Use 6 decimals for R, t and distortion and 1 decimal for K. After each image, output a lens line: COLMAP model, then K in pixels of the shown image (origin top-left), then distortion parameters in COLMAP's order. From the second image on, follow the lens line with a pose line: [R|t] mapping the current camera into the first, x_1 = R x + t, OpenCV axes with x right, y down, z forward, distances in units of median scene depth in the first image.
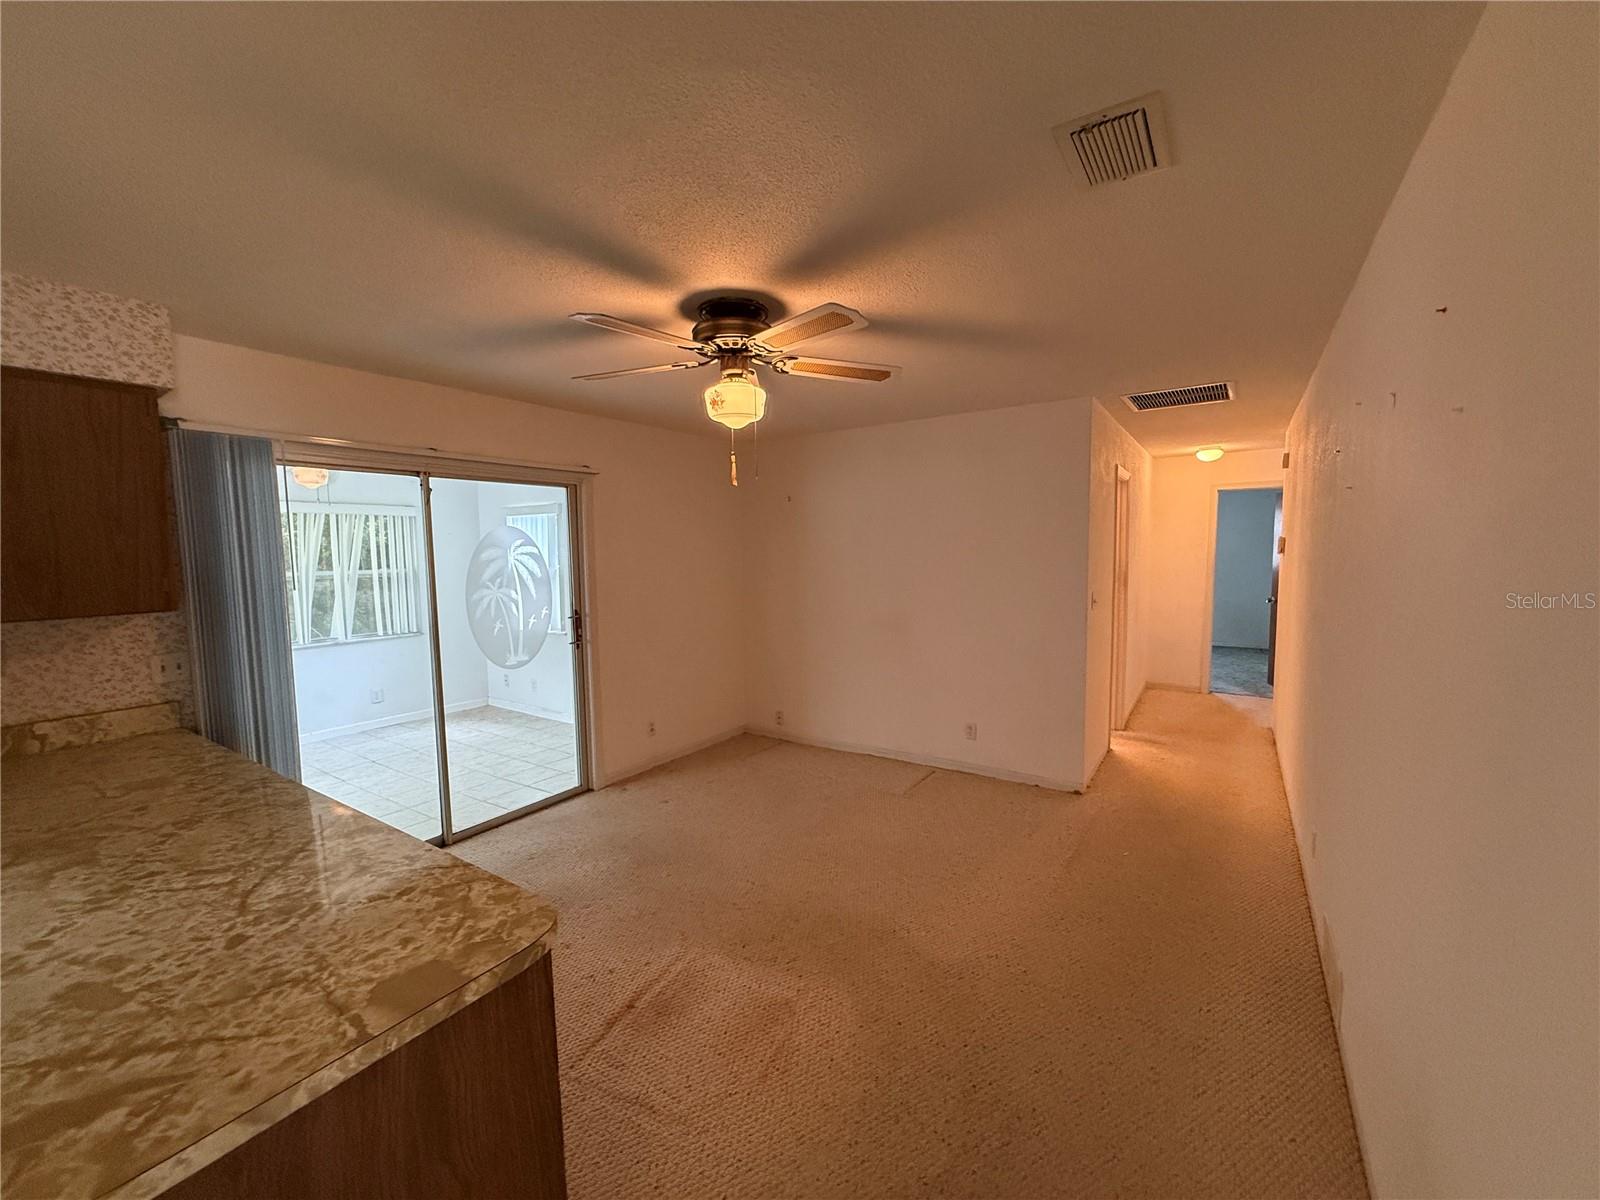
lens RADIAL K [[638.5, 0, 802.0], [0, 638.5, 603.8], [0, 0, 1]] dist [0.000003, 0.000365]
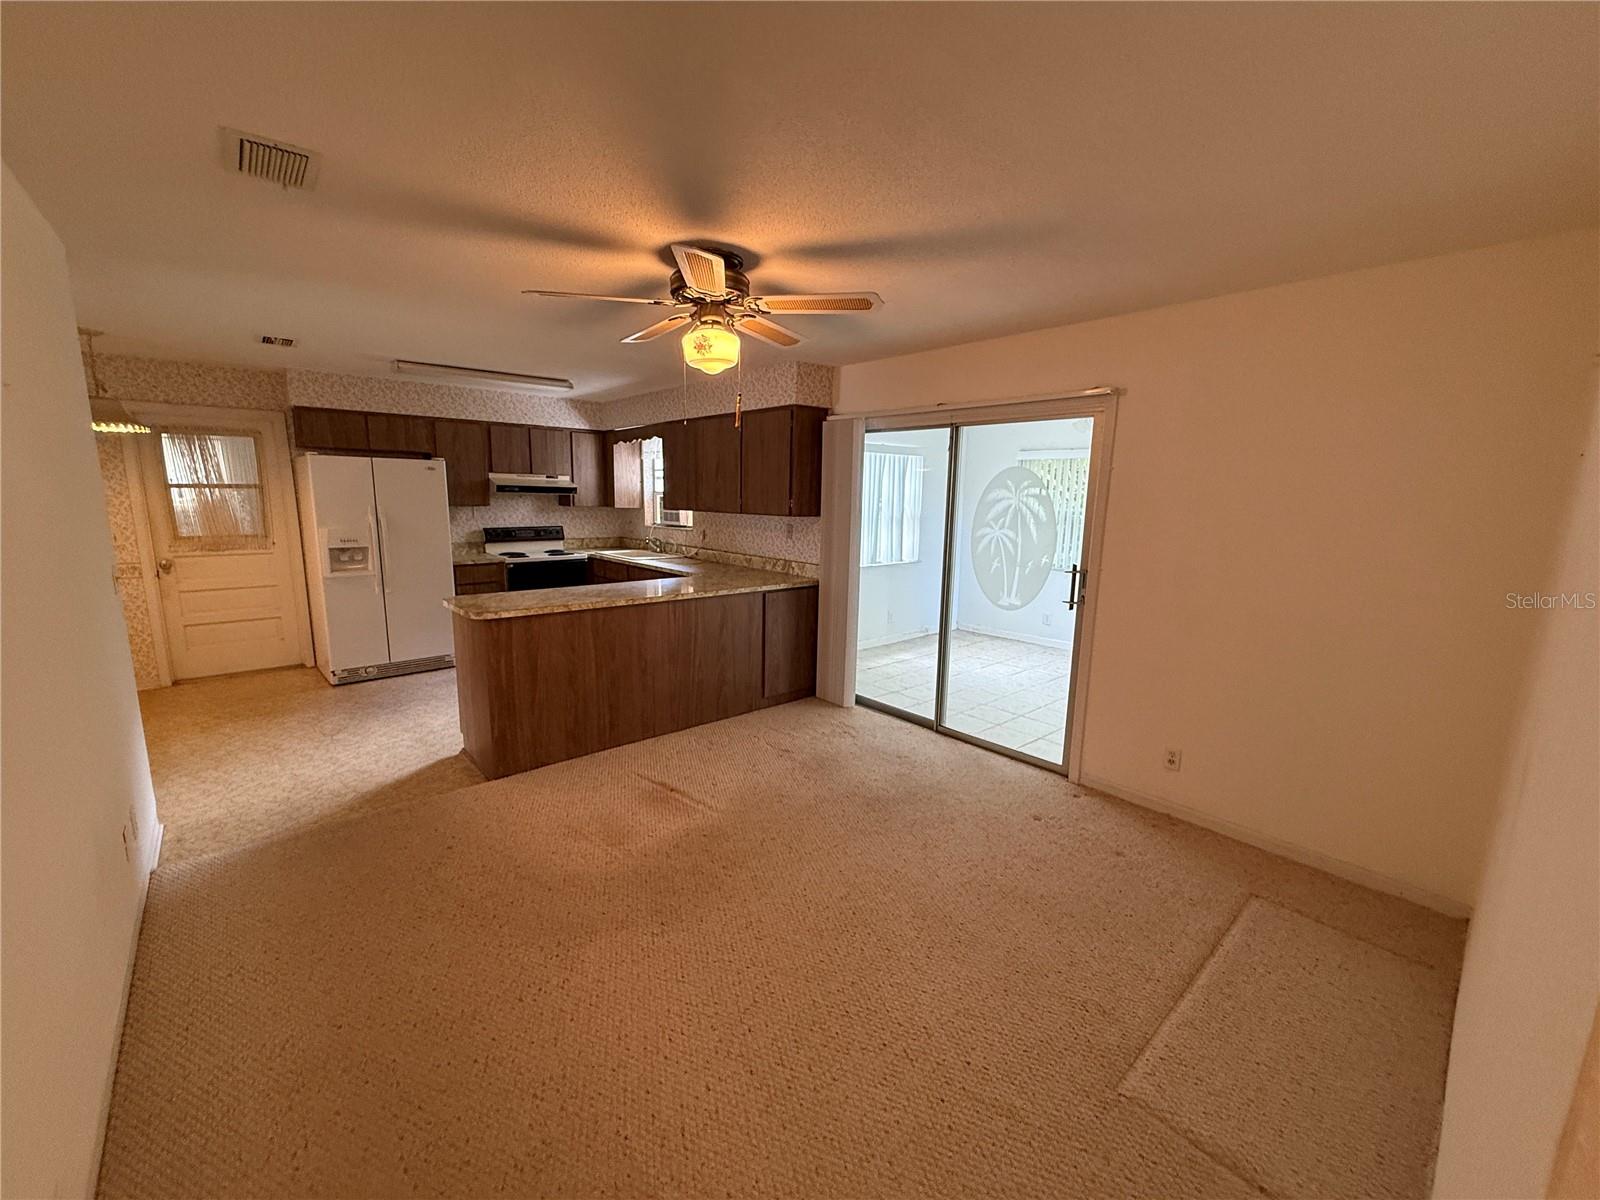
lens RADIAL K [[638.5, 0, 791.2], [0, 638.5, 605.0], [0, 0, 1]] dist [0.000003, 0.000365]
pose [[-0.250142, 0.183663, -0.950630, 0.640000], [-0.097661, 0.972050, 0.213499, -0.095160], [0.963271, 0.146244, -0.225213, 0.964002]]
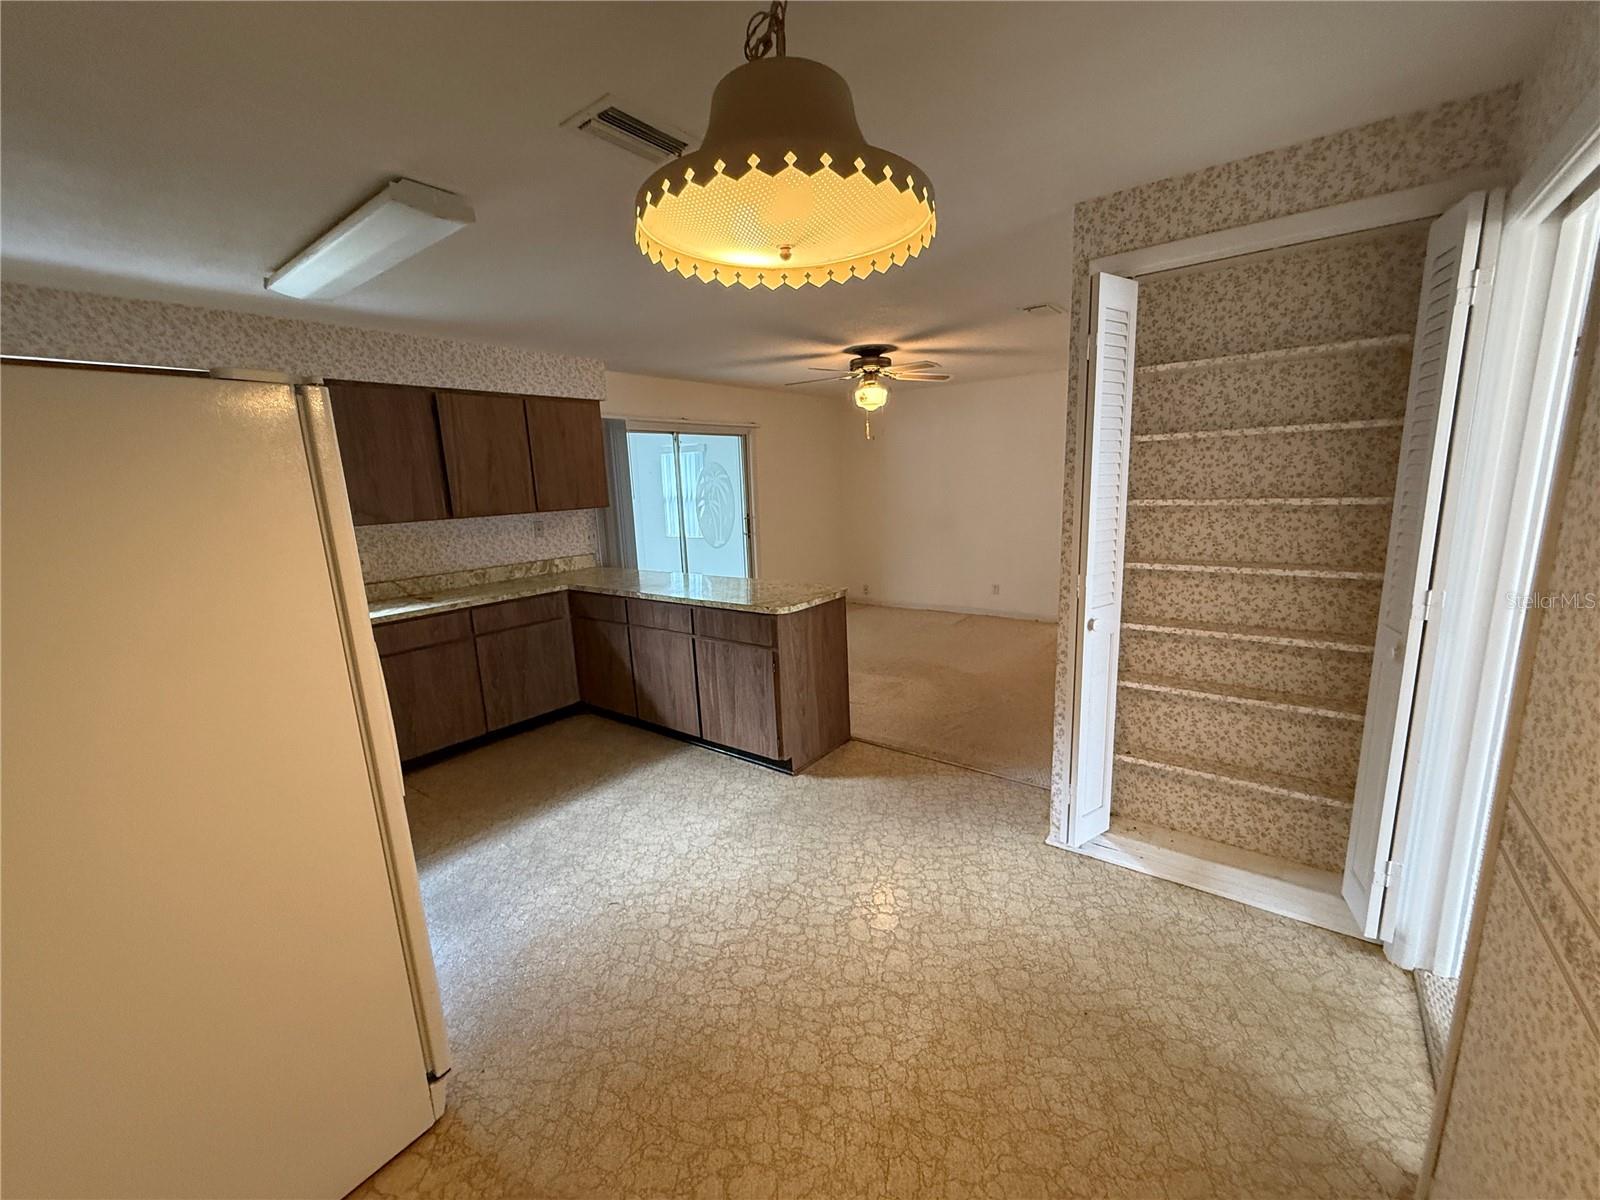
lens RADIAL K [[638.5, 0, 806.6], [0, 638.5, 605.1], [0, 0, 1]] dist [0.000003, 0.000365]
pose [[0.998439, -0.008736, -0.055168, -0.135883], [0.014847, 0.993670, 0.111354, 0.070492], [0.053846, -0.111999, 0.992248, -0.717016]]
